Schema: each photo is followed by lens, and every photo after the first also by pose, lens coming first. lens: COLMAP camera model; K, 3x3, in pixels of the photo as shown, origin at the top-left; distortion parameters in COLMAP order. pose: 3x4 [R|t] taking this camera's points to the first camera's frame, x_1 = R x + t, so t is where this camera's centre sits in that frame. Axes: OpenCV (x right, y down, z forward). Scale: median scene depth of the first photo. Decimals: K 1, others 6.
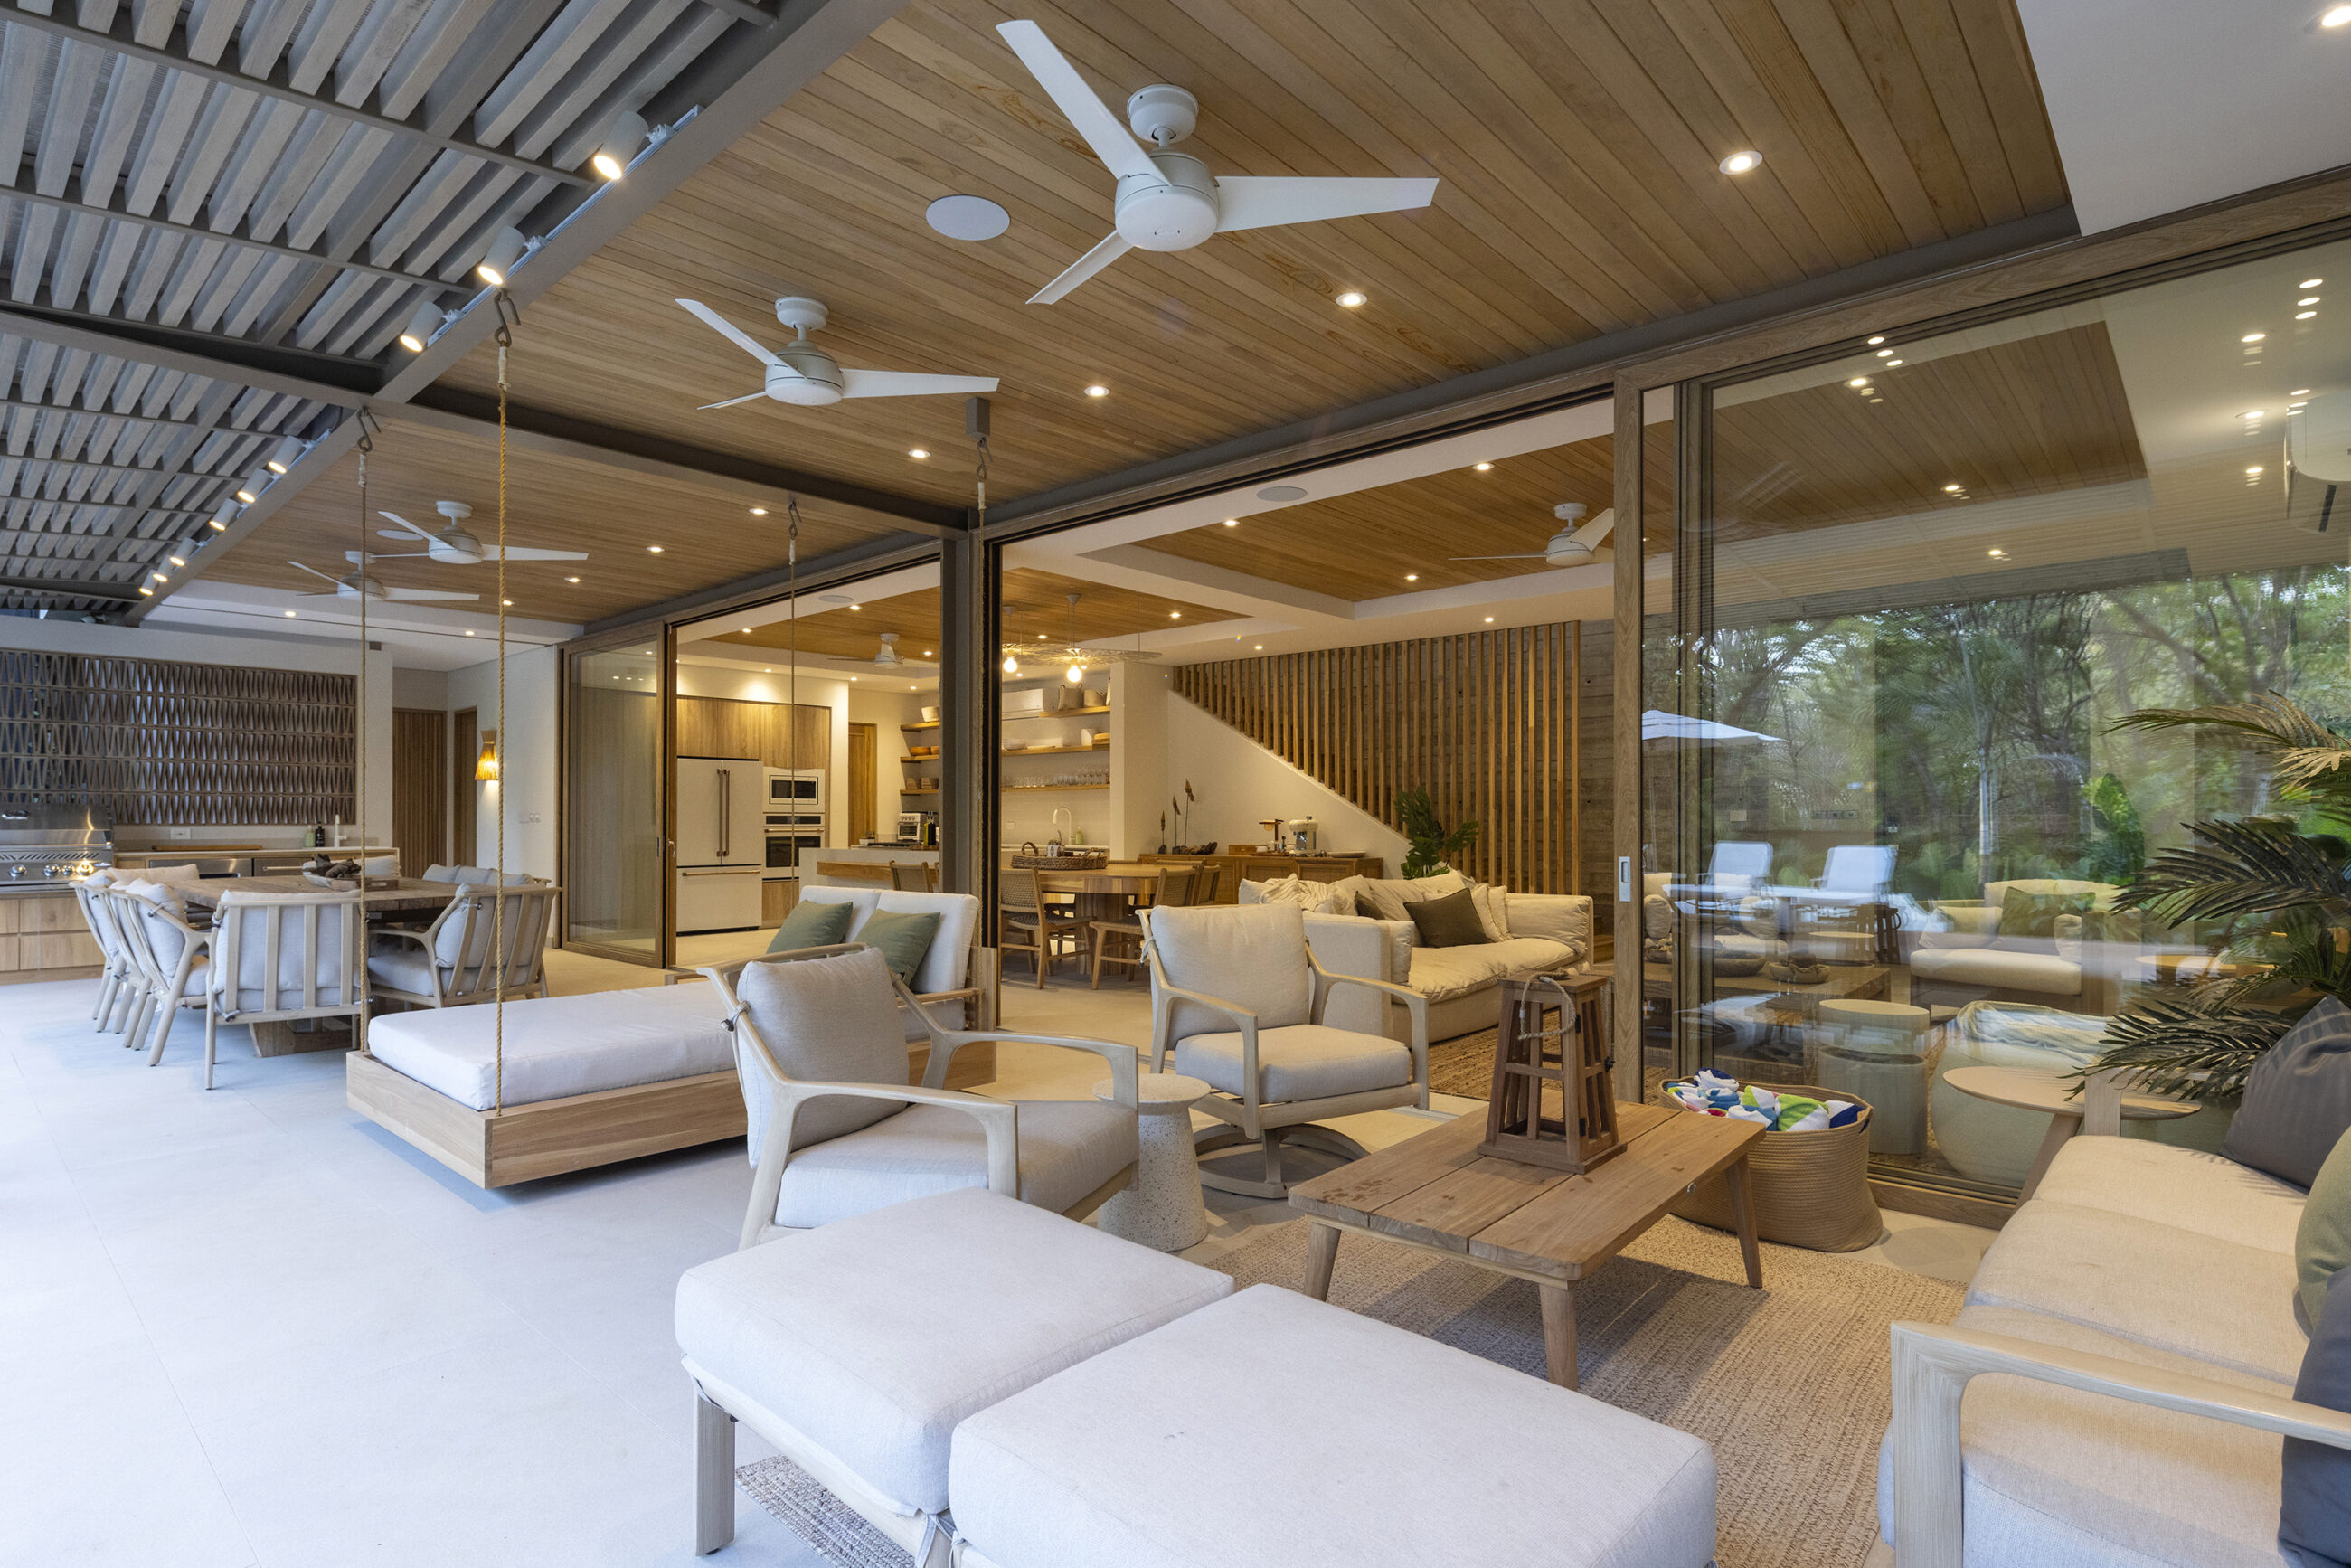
lens RADIAL K [[1147.6, 0, 1167.9], [0, 1147.6, 790.5], [0, 0, 1]] dist [0.001714, 0.000297]
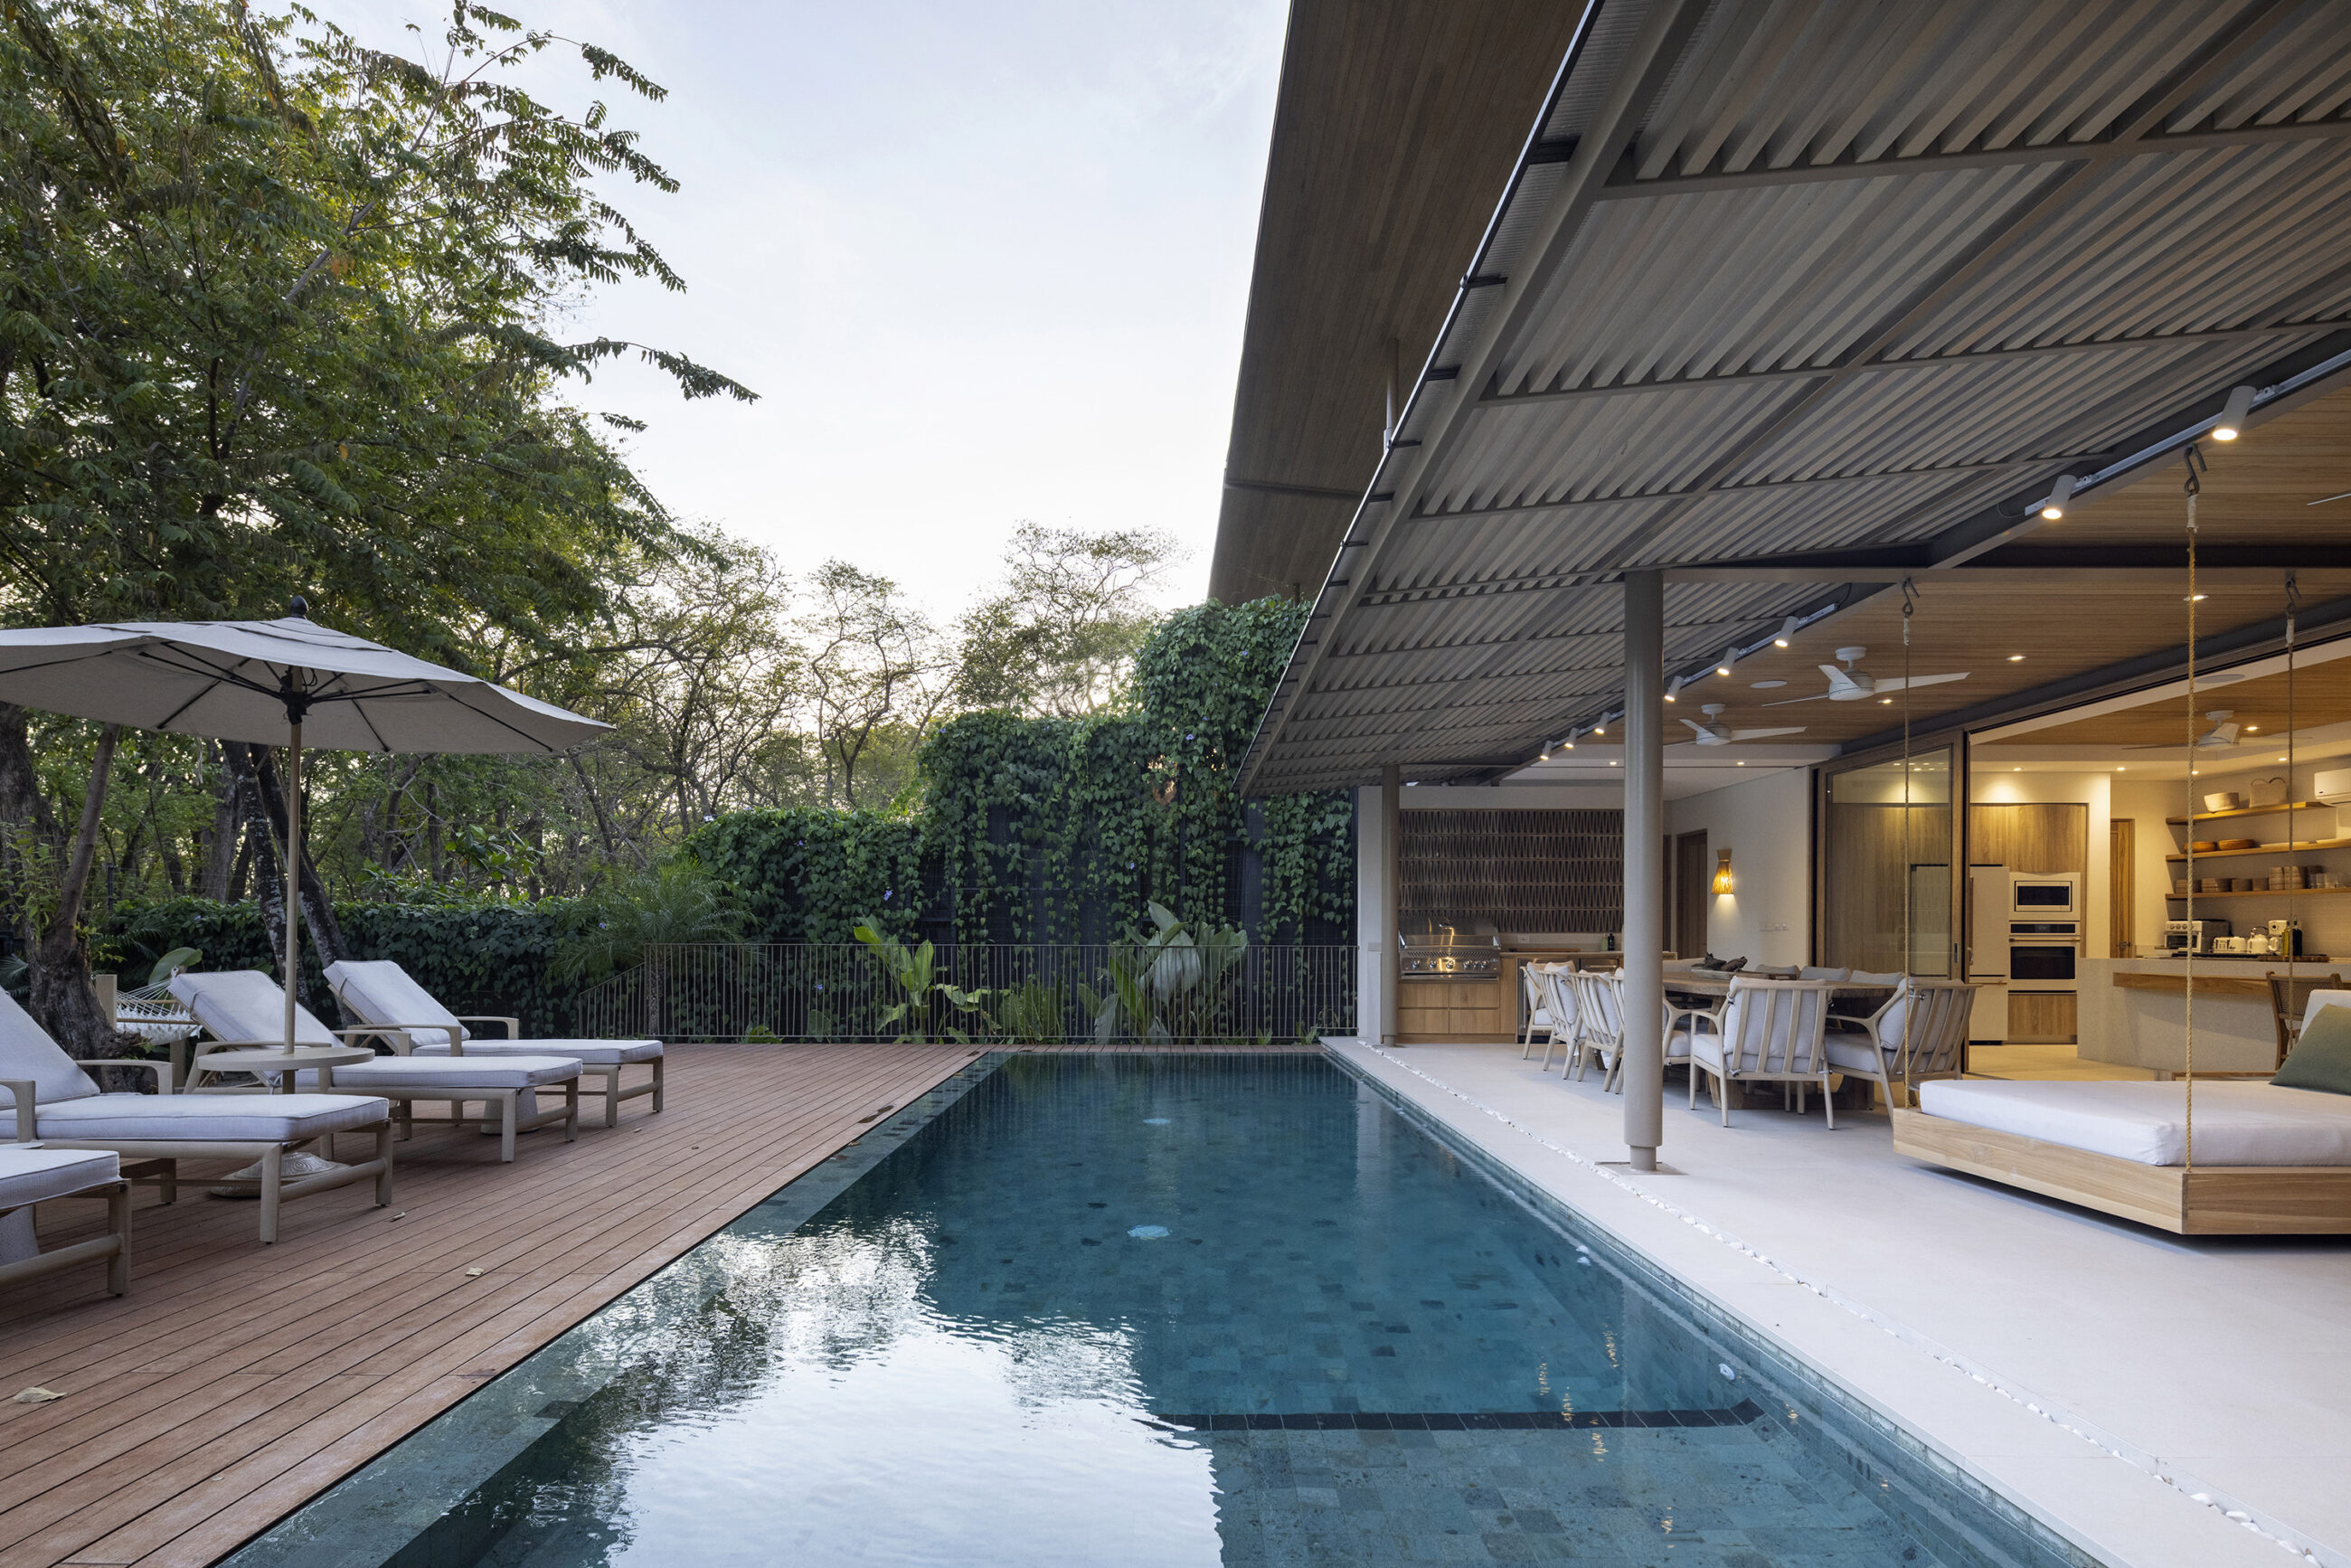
lens RADIAL K [[1147.6, 0, 1207.5], [0, 1147.6, 932.5], [0, 0, 1]] dist [0.001714, 0.000297]
pose [[0.675906, -0.000736, -0.736988, -0.120672], [0.017976, 0.999718, 0.015488, 0.002831], [0.736769, -0.023716, 0.675728, -0.147210]]
